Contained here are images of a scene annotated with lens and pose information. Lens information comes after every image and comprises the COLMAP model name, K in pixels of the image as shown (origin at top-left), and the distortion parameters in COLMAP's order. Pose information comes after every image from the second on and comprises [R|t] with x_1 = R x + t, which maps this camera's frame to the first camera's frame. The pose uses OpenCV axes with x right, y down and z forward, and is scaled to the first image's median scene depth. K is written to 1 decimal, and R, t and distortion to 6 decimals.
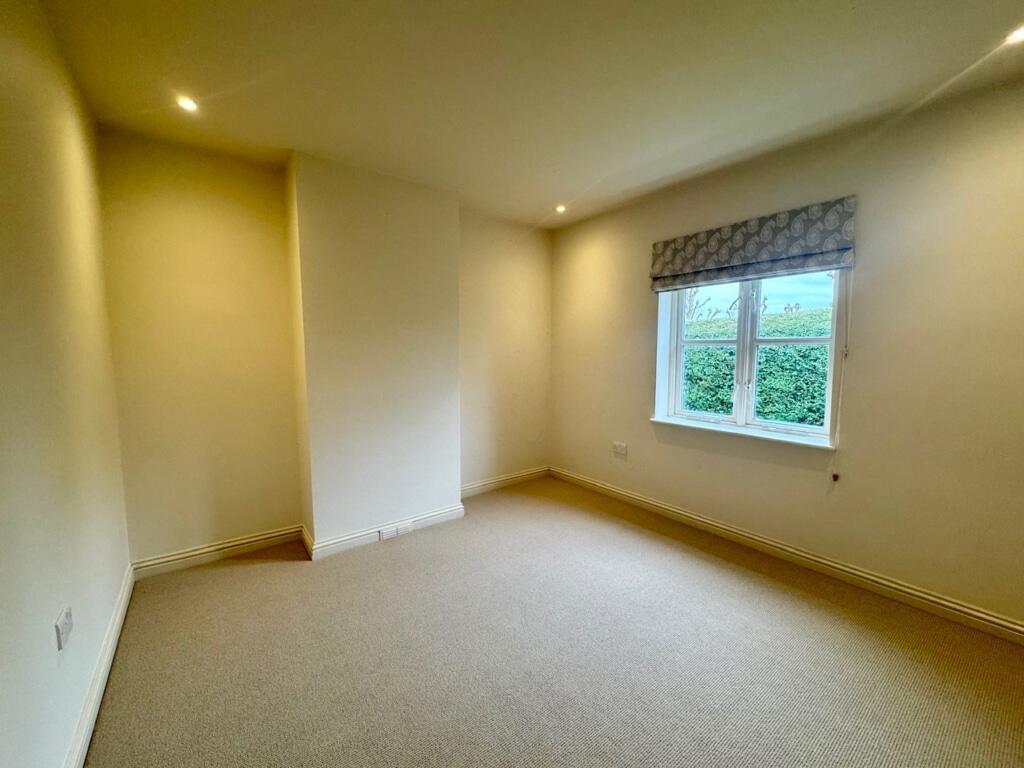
lens RADIAL K [[397.3, 0, 512.0], [0, 397.3, 384.0], [0, 0, 1]] dist [-0.016436, -0.000046]
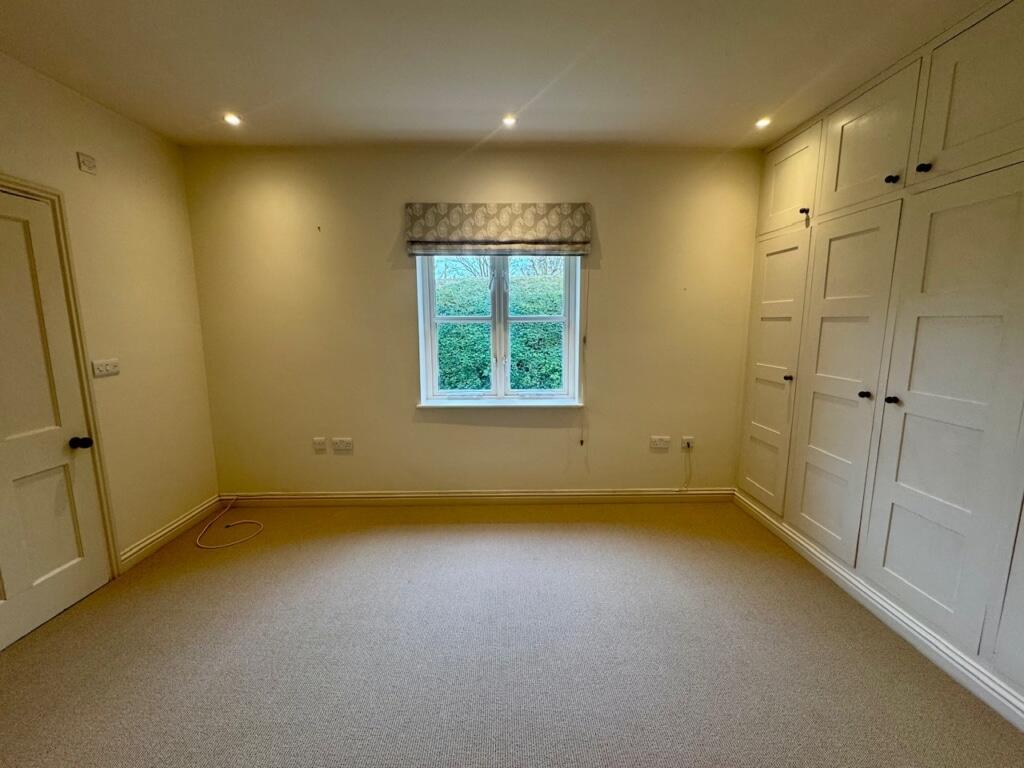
lens RADIAL K [[397.3, 0, 512.0], [0, 397.3, 384.0], [0, 0, 1]] dist [-0.016436, -0.000046]
pose [[0.598929, -0.116254, 0.792319, -0.243869], [0.073129, 0.993212, 0.090451, -0.025797], [-0.797456, 0.003768, 0.603365, 0.315465]]
